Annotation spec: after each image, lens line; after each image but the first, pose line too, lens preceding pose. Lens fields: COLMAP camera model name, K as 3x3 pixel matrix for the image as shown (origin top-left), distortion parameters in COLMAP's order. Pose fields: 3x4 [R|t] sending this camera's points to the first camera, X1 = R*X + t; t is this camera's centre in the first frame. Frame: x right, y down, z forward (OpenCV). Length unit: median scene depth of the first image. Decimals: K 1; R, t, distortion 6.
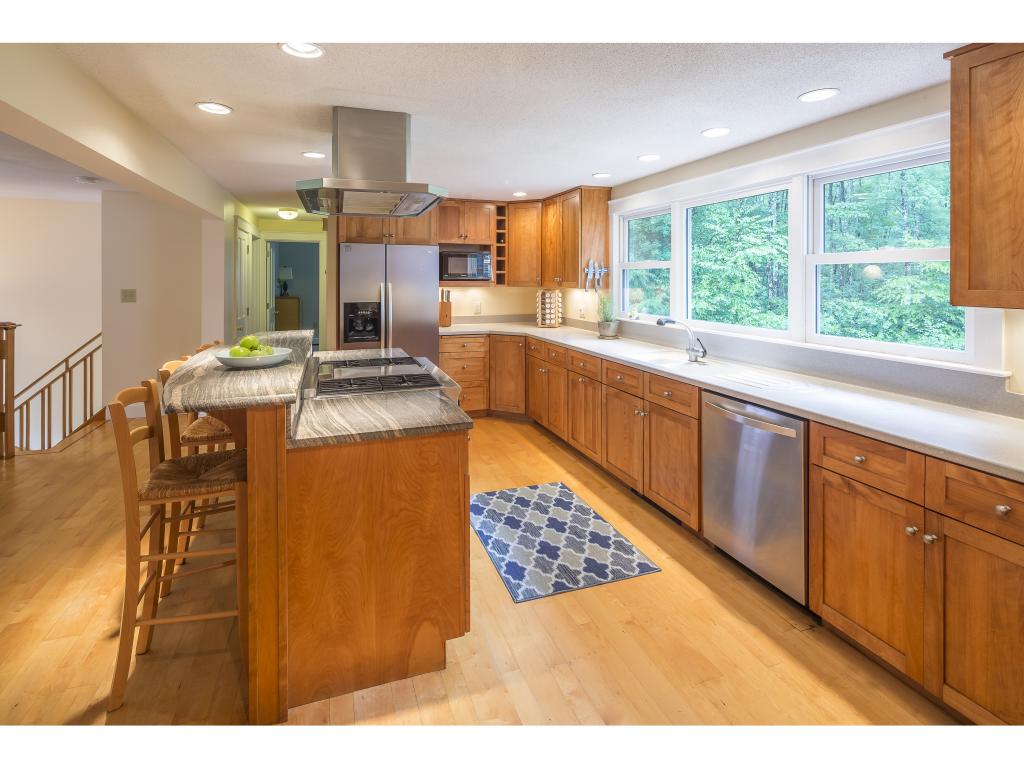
lens RADIAL K [[511.2, 0, 519.4], [0, 511.2, 277.3], [0, 0, 1]] dist [0.000376, -0.000224]
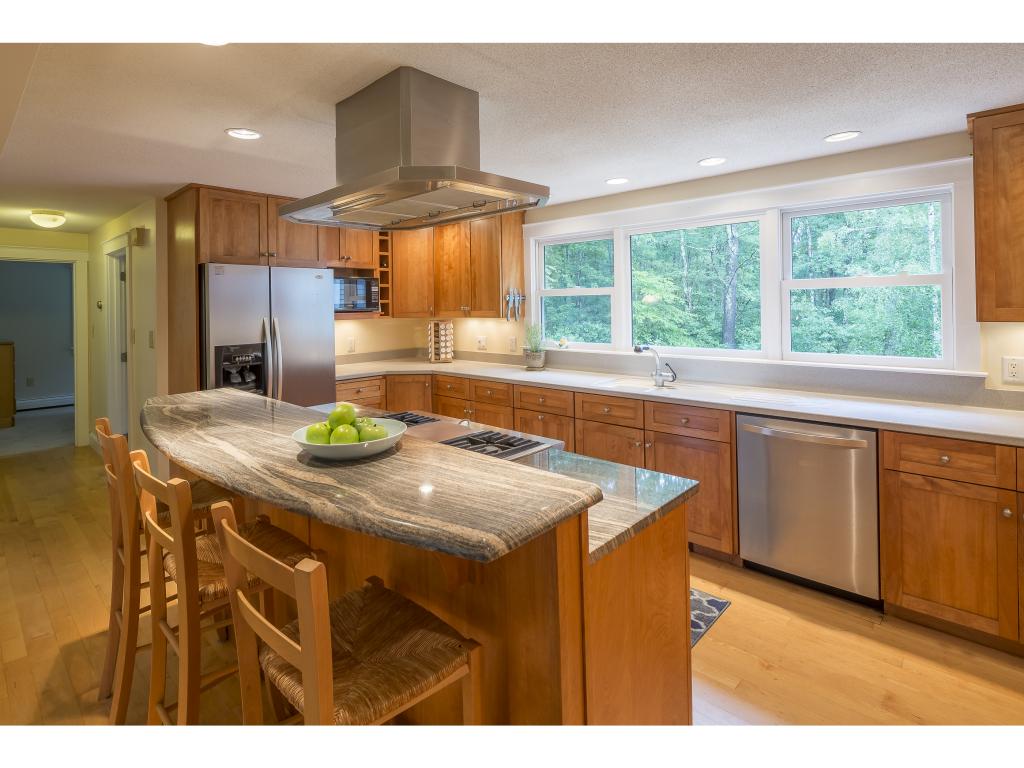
lens RADIAL K [[521.6, 0, 493.9], [0, 521.6, 303.3], [0, 0, 1]] dist [0.000558, 0.000102]
pose [[0.895188, -0.013997, 0.445469, -0.412457], [0.017036, 0.999851, -0.002818, -0.002383], [-0.445363, 0.010111, 0.895293, 0.222112]]
